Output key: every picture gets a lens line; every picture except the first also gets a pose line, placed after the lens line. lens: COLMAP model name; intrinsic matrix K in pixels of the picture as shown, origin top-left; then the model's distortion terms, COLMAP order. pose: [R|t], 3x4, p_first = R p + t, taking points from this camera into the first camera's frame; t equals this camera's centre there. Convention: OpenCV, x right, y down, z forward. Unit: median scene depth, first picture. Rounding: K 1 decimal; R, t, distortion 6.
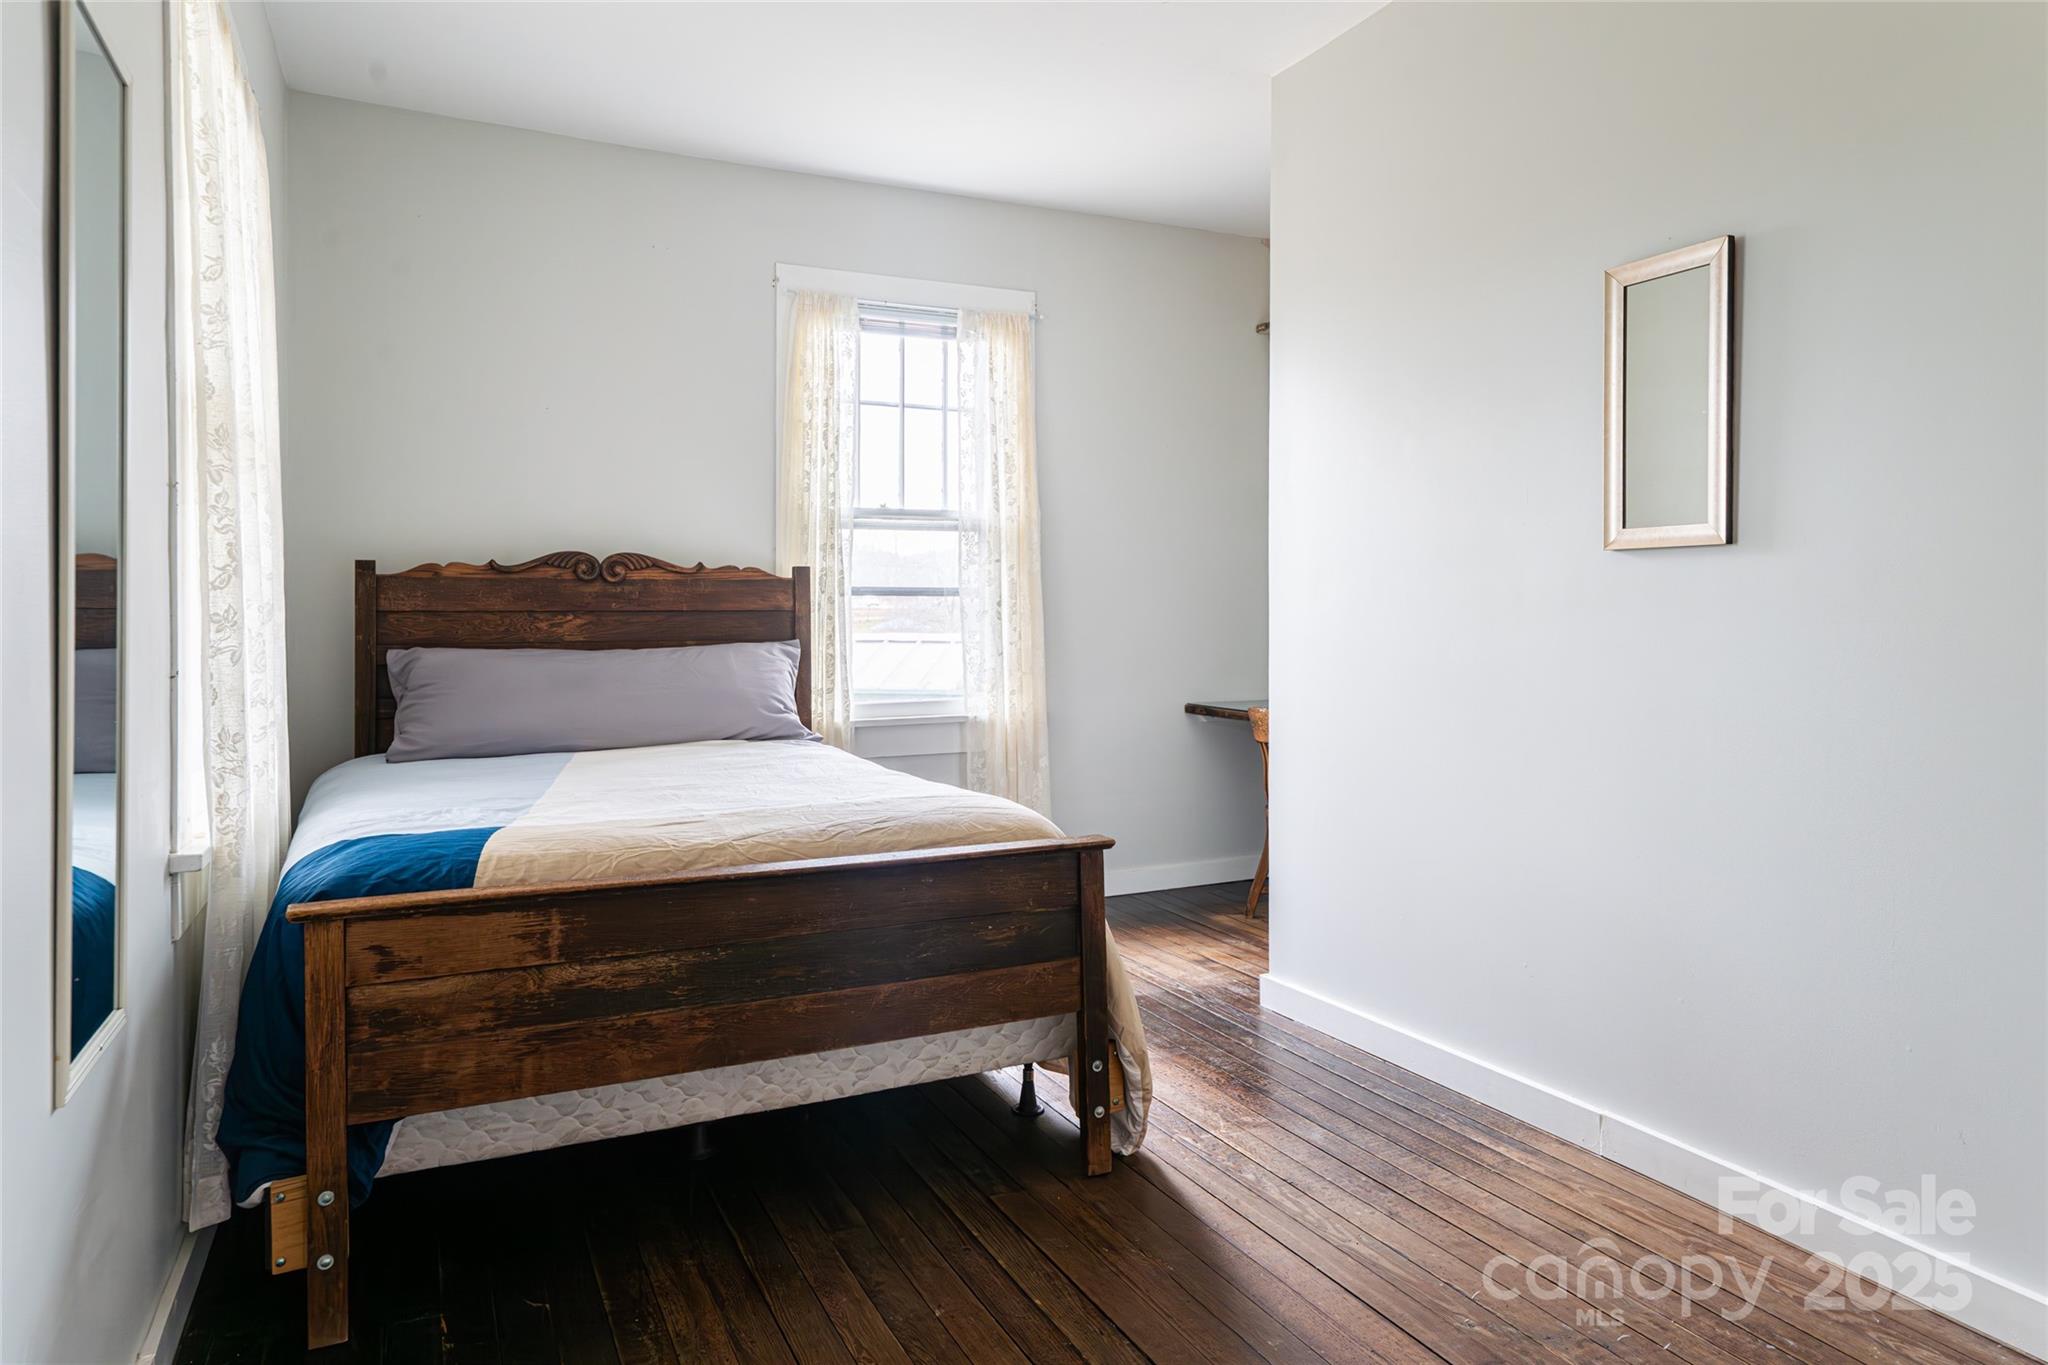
lens RADIAL K [[1271.1, 0, 1028.2], [0, 1271.1, 622.2], [0, 0, 1]] dist [0.009990, 0.002047]
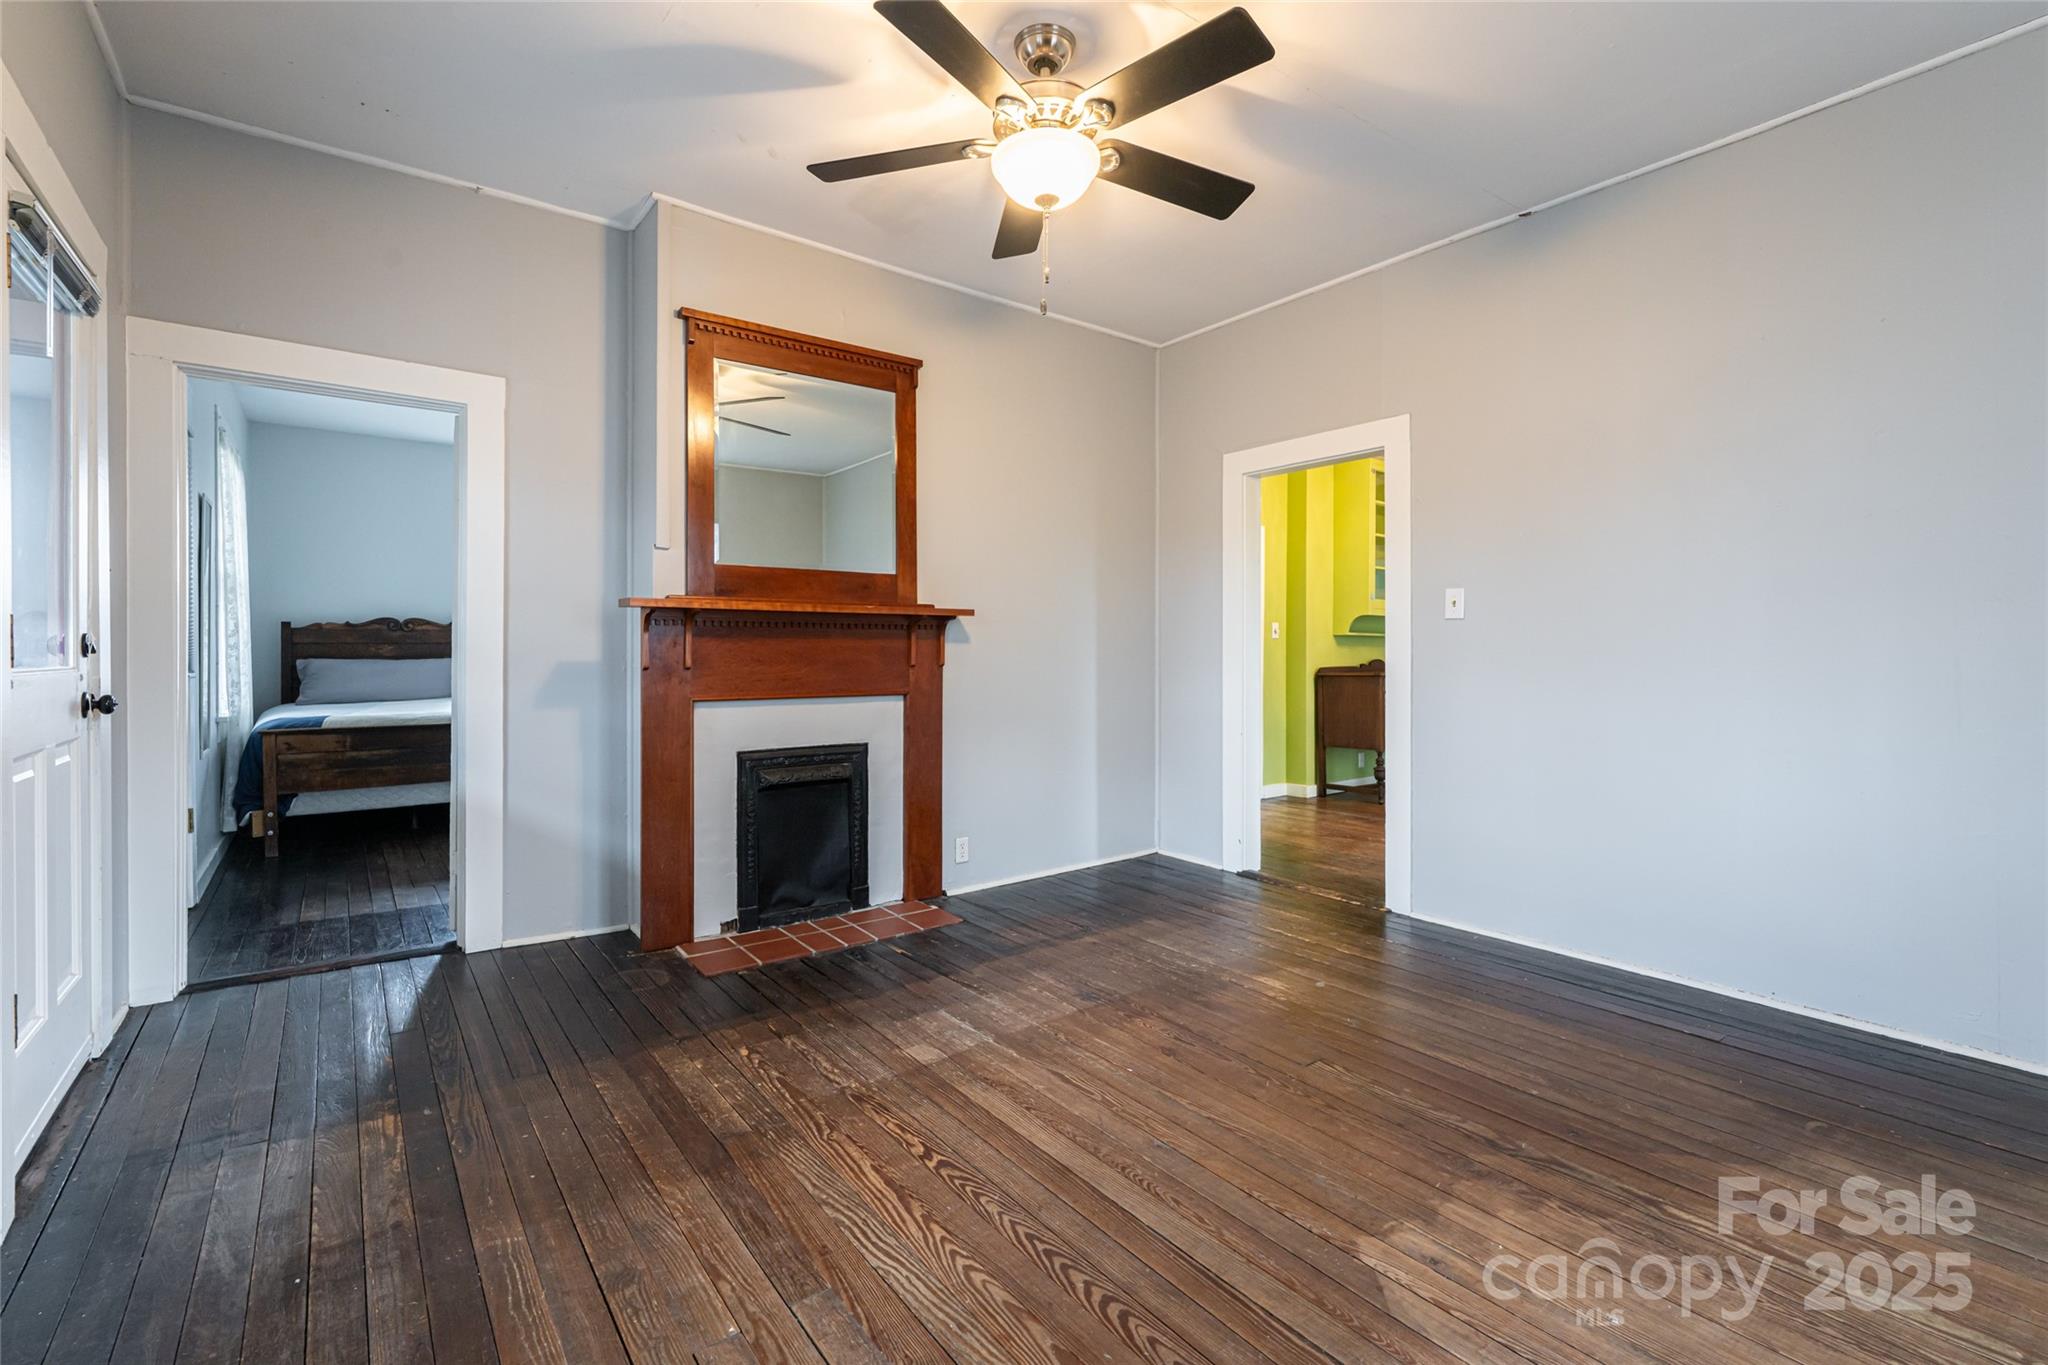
lens RADIAL K [[906.2, 0, 1021.3], [0, 906.2, 650.7], [0, 0, 1]] dist [-0.001247, -0.000083]
pose [[0.980966, -0.001525, 0.194171, 0.879560], [0.001260, 0.999998, 0.001490, 0.007778], [-0.194173, -0.001217, 0.980967, -1.631084]]
